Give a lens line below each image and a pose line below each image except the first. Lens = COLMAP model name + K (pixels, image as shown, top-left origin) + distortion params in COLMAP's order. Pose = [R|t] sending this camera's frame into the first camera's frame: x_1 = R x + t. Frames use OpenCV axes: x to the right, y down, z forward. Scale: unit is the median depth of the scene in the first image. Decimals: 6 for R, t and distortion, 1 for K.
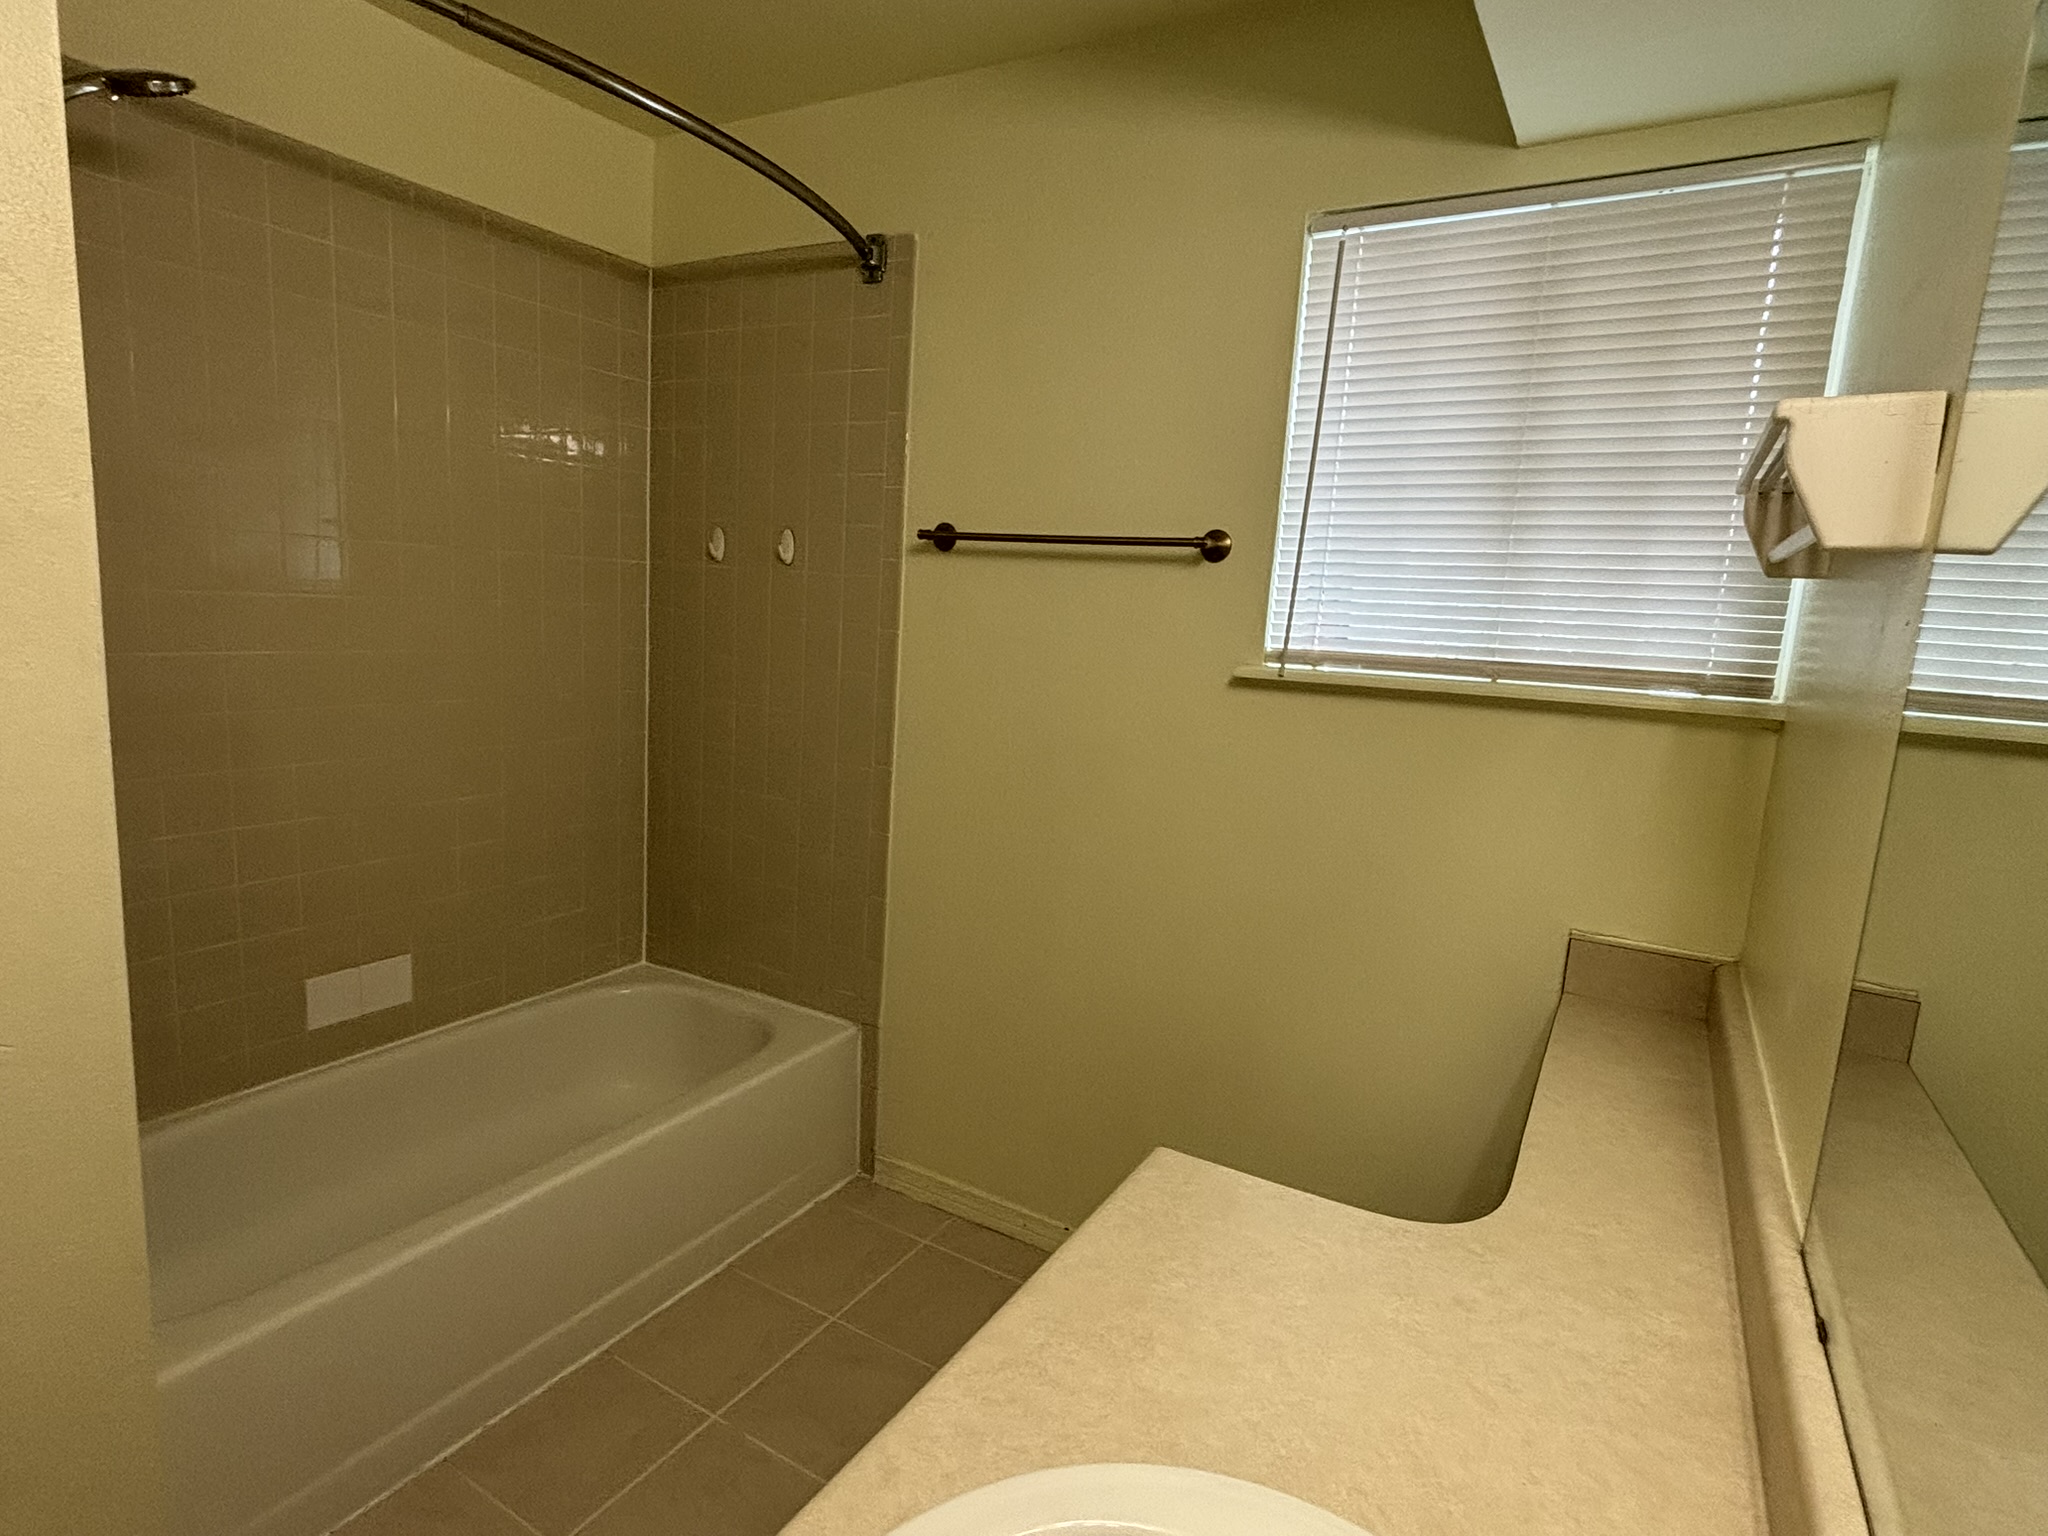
lens RADIAL K [[1064.5, 0, 1021.9], [0, 1064.5, 765.4], [0, 0, 1]] dist [0.019361, -0.016835]
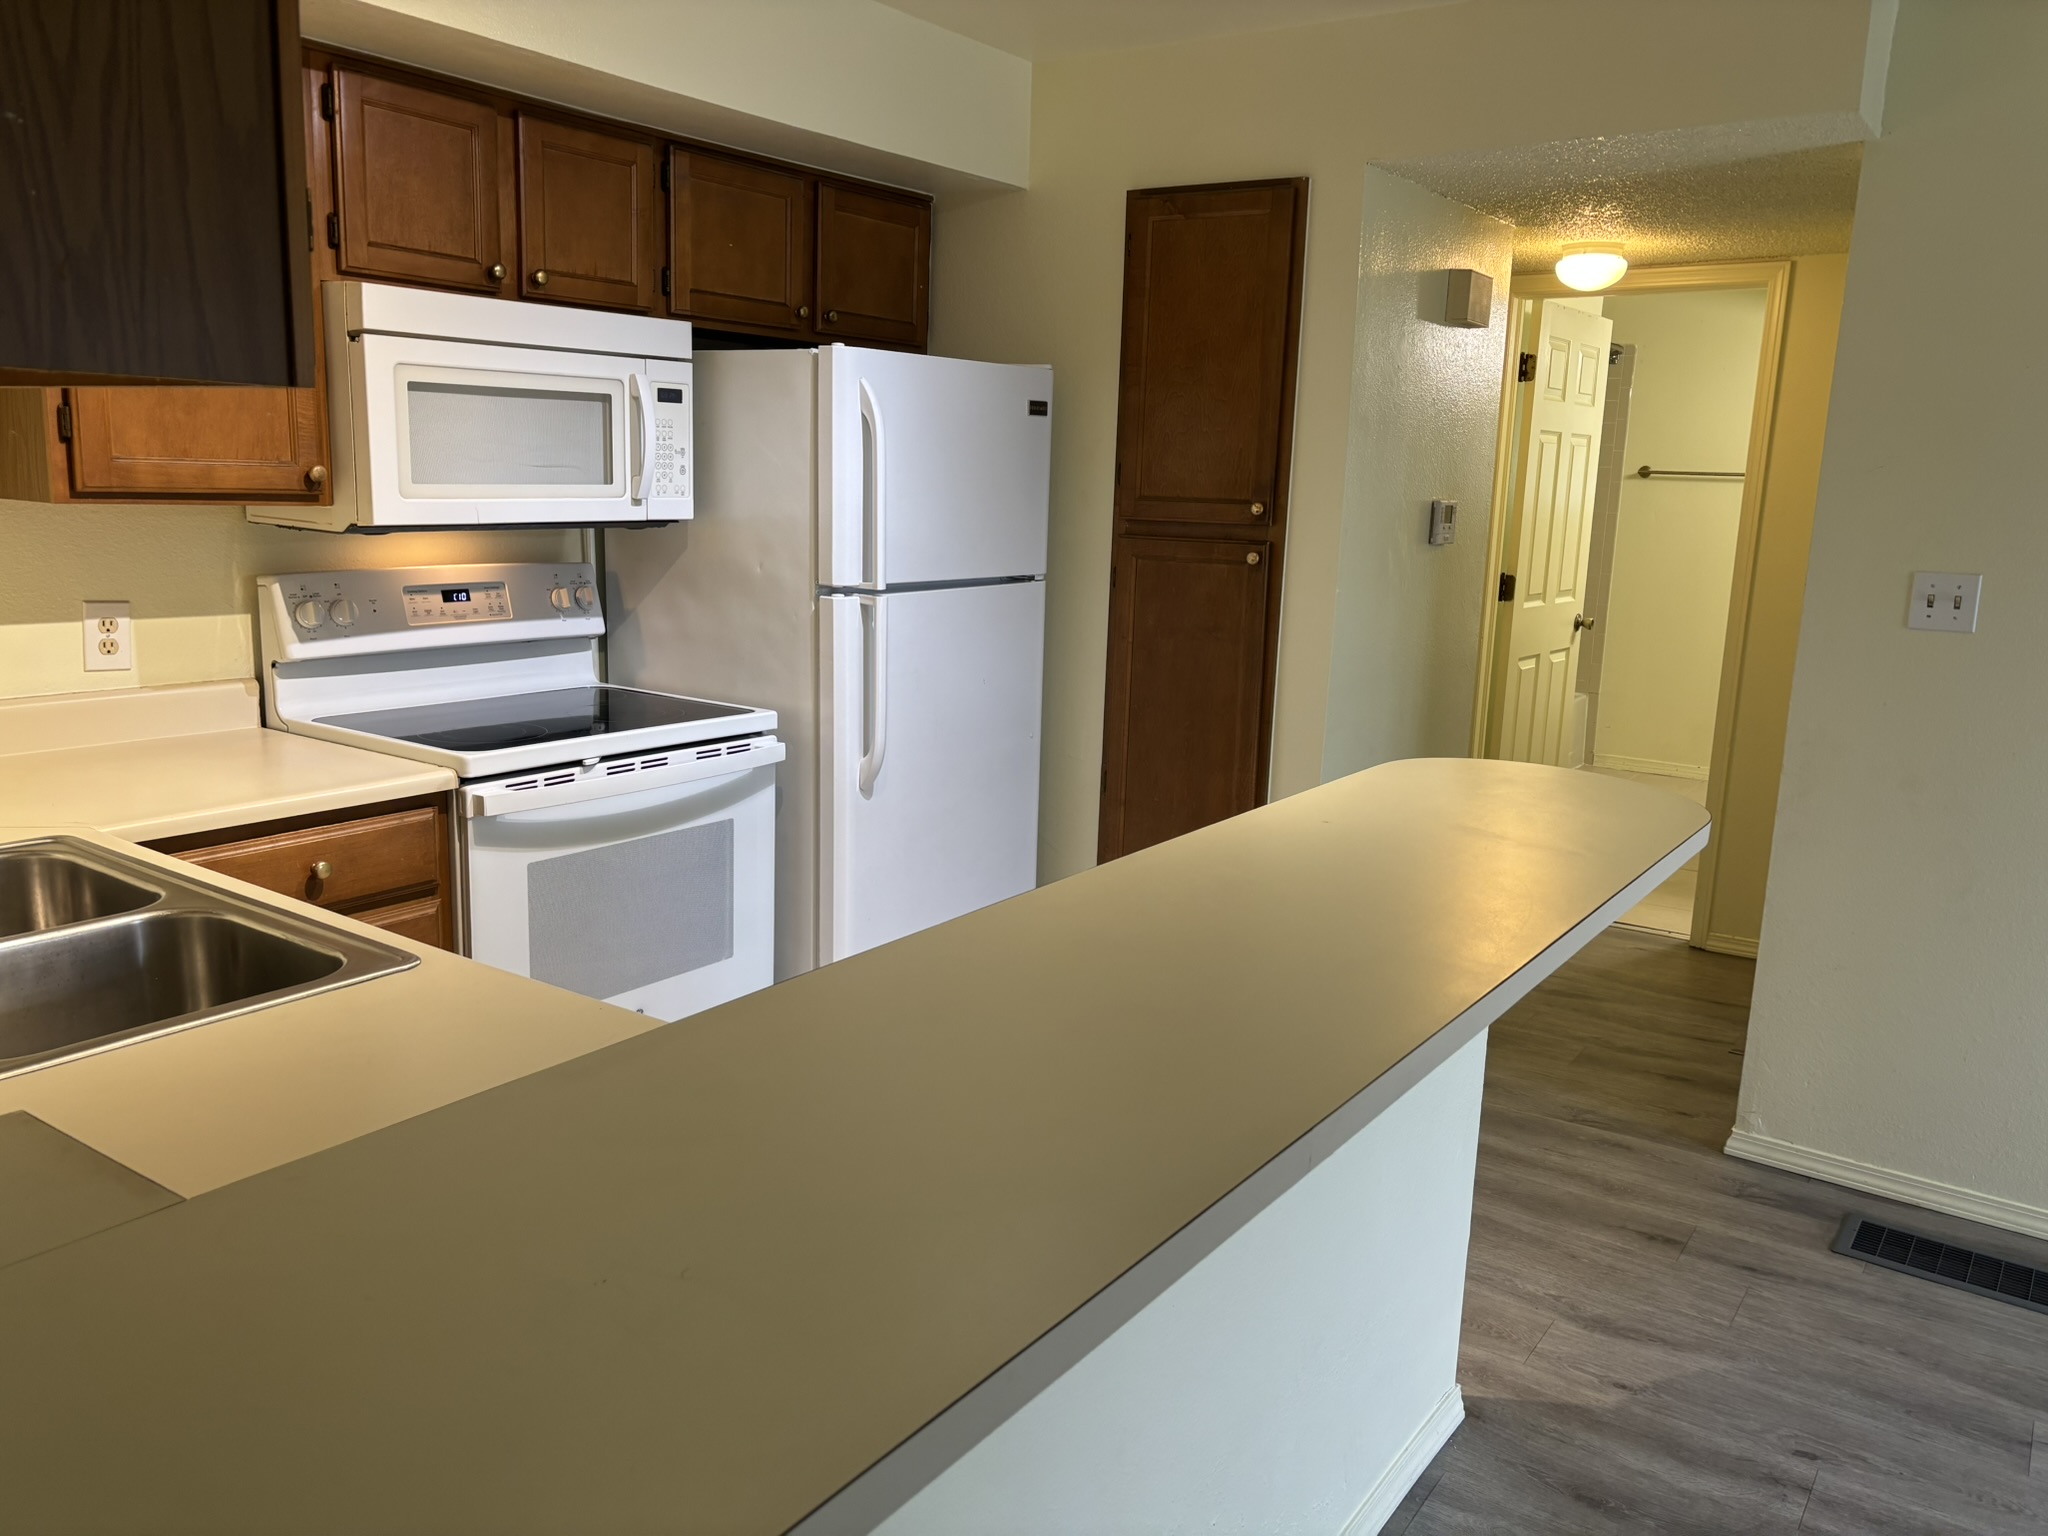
lens RADIAL K [[1535.2, 0, 1024.0], [0, 1535.2, 768.0], [0, 0, 1]] dist [0.033014, -0.042485]
pose [[0.996256, -0.008294, -0.086057, -1.281269], [0.011056, 0.999438, 0.031659, 0.353034], [0.085746, -0.032492, 0.995787, -2.823744]]
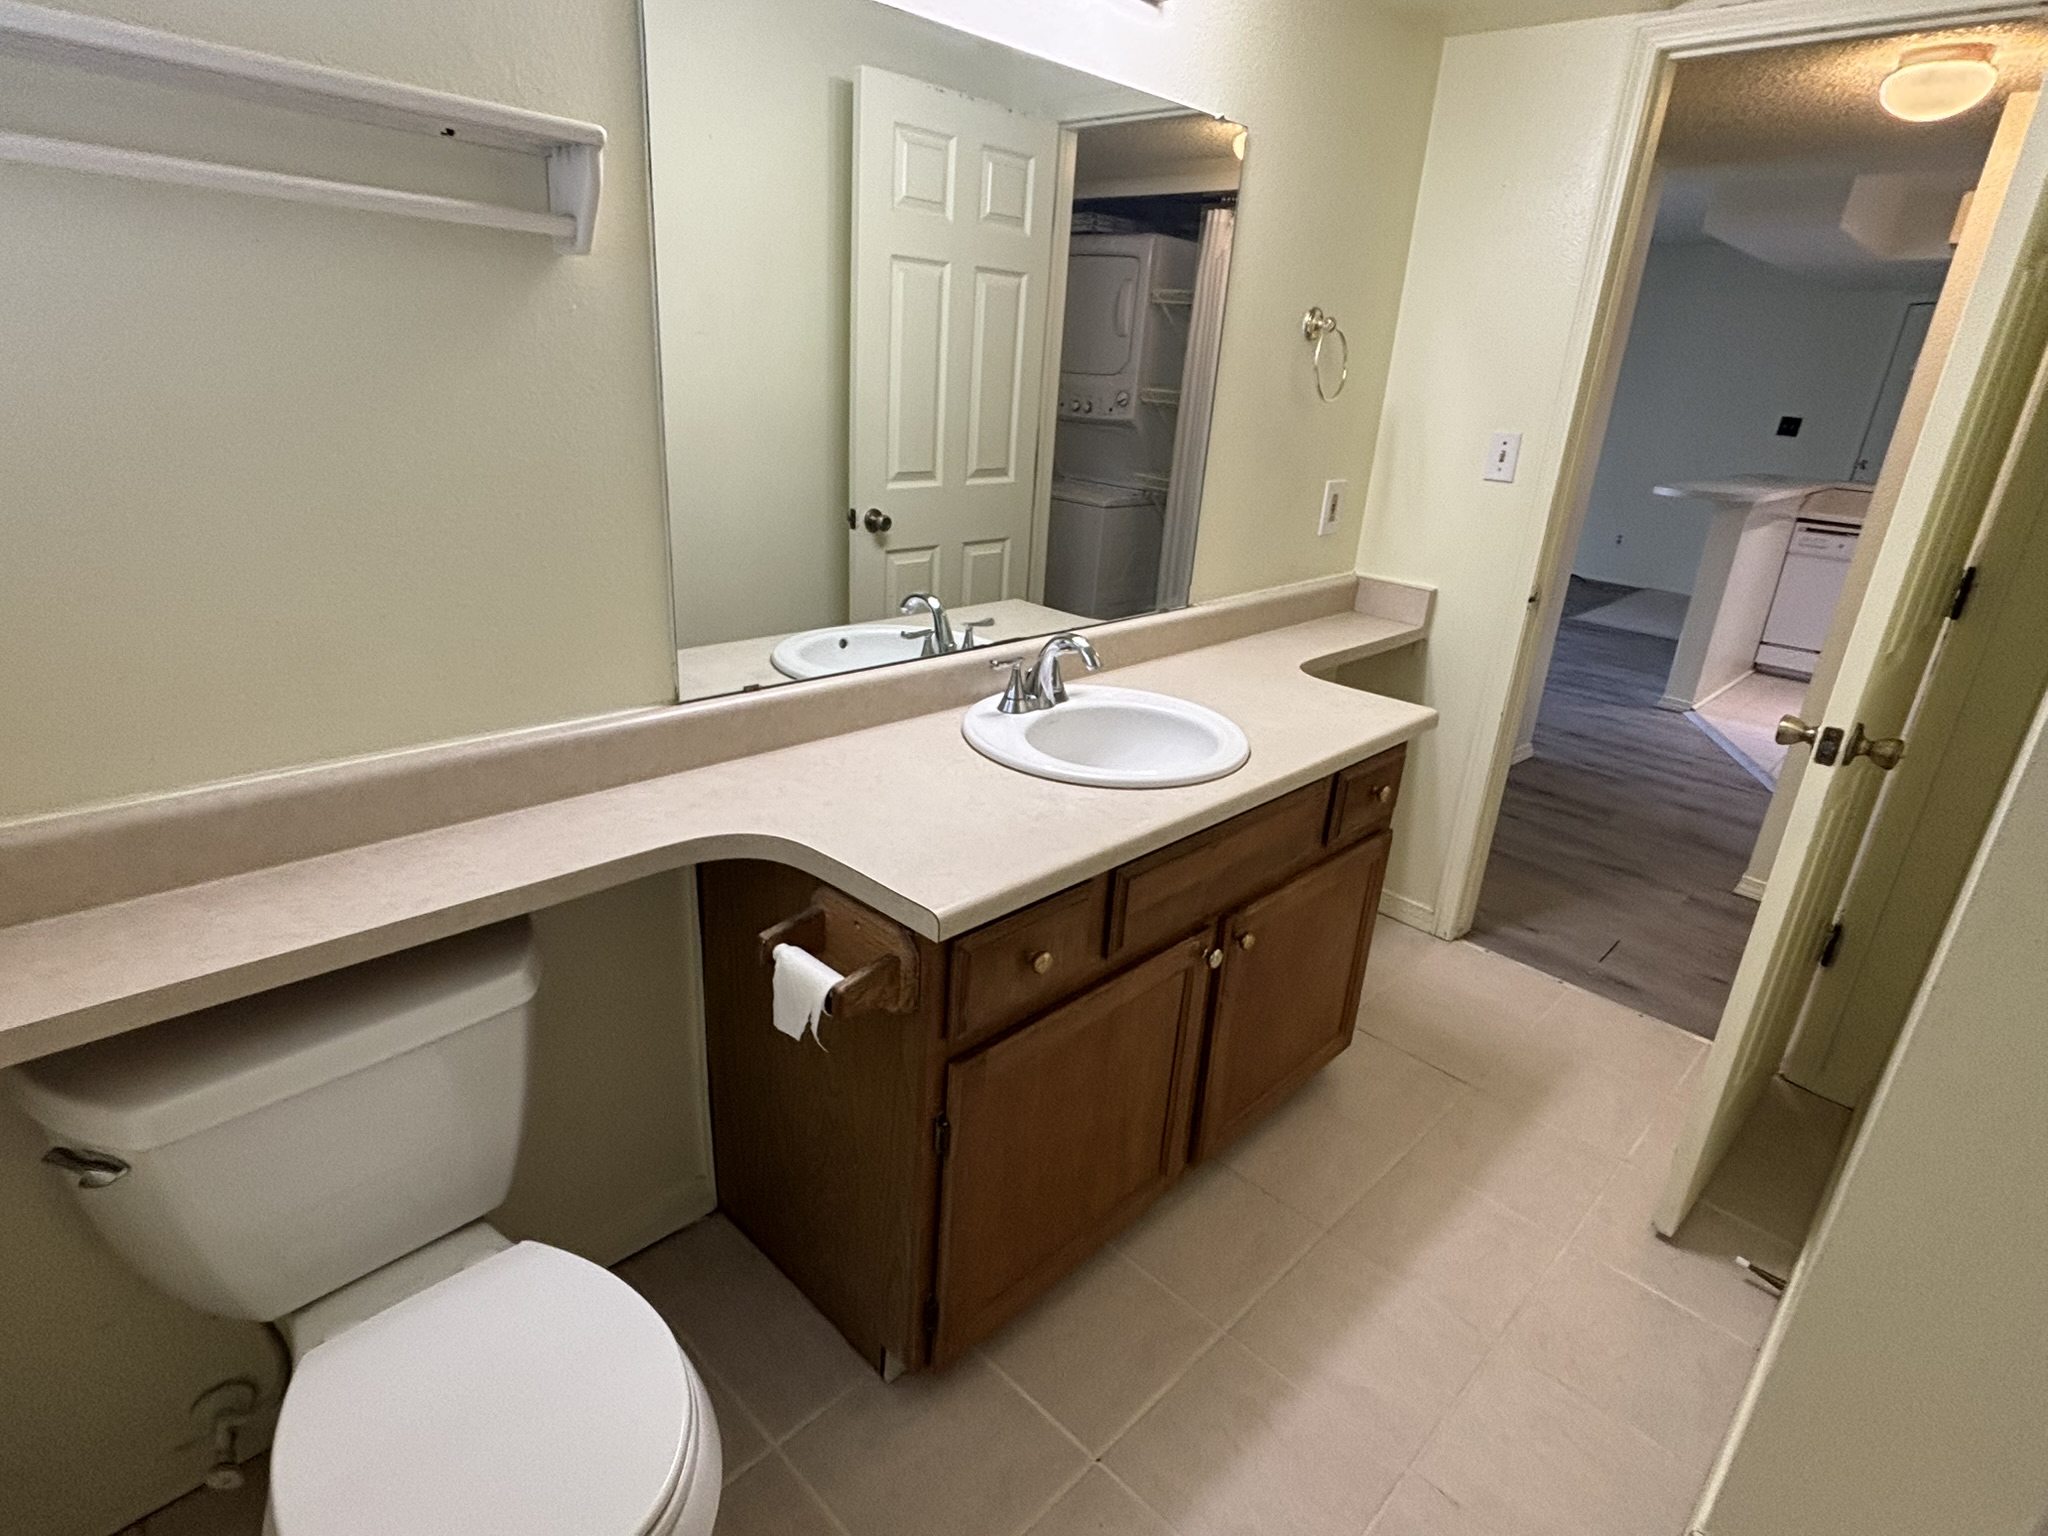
lens RADIAL K [[1064.5, 0, 1021.9], [0, 1064.5, 765.4], [0, 0, 1]] dist [0.019361, -0.016835]
pose [[-0.965531, -0.191200, 0.176612, -0.055843], [-0.077984, 0.859856, 0.504546, -0.157694], [-0.248330, 0.473382, -0.845128, 1.002730]]
